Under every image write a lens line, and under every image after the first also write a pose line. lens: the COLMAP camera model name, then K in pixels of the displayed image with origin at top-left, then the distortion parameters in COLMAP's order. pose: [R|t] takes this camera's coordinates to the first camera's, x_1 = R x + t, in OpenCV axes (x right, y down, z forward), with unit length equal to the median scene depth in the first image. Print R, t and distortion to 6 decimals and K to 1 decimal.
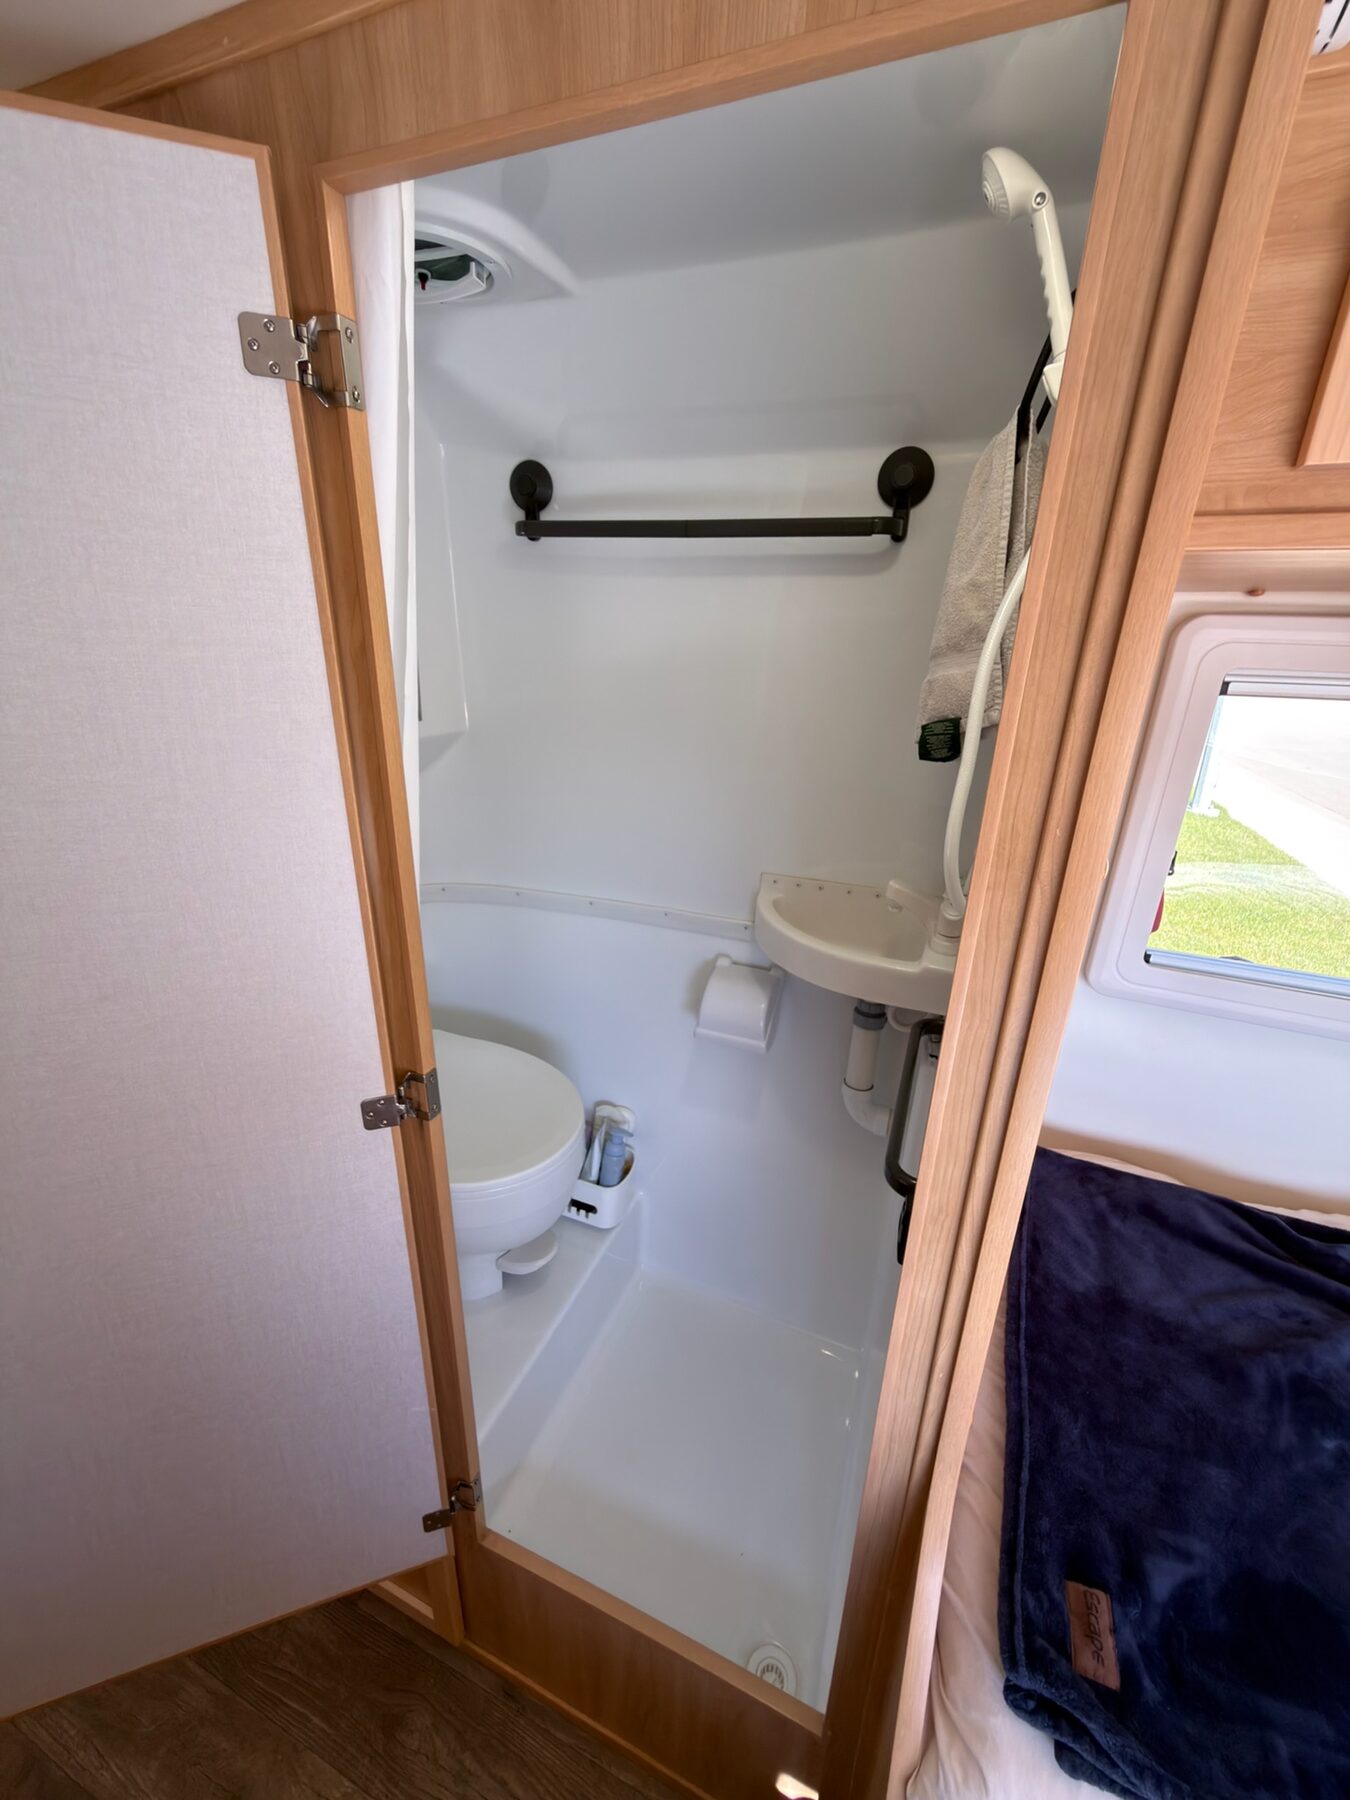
lens RADIAL K [[721.6, 0, 675.4], [0, 721.6, 901.4], [0, 0, 1]] dist [-0.001600, 0.000451]
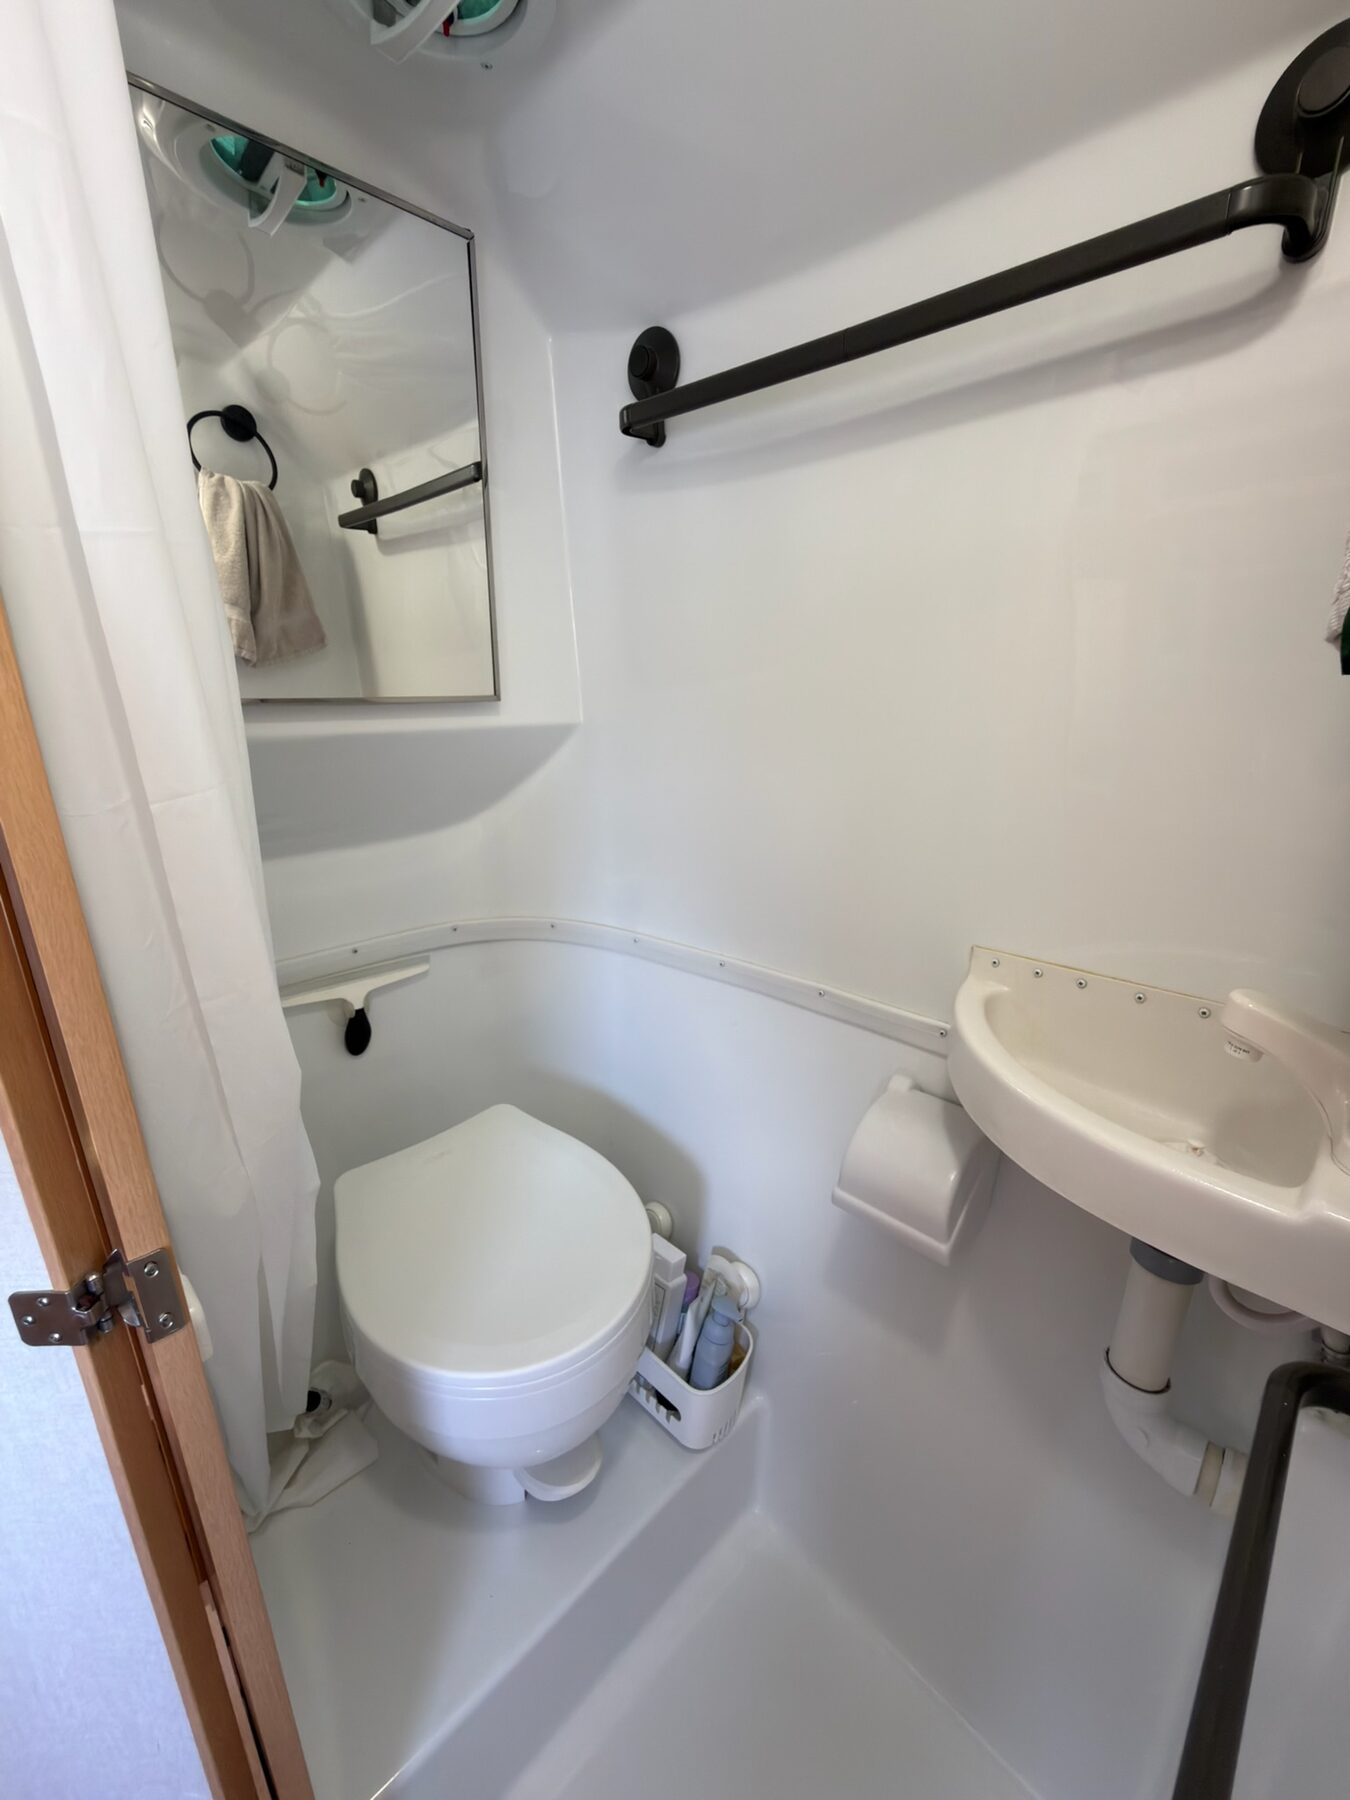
lens RADIAL K [[721.6, 0, 671.8], [0, 721.6, 897.6], [0, 0, 1]] dist [-0.001600, 0.000451]
pose [[0.921724, 0.077604, -0.380003, 0.118415], [-0.104185, 0.993308, -0.049856, -0.024624], [0.373591, 0.085544, 0.923641, 0.375752]]
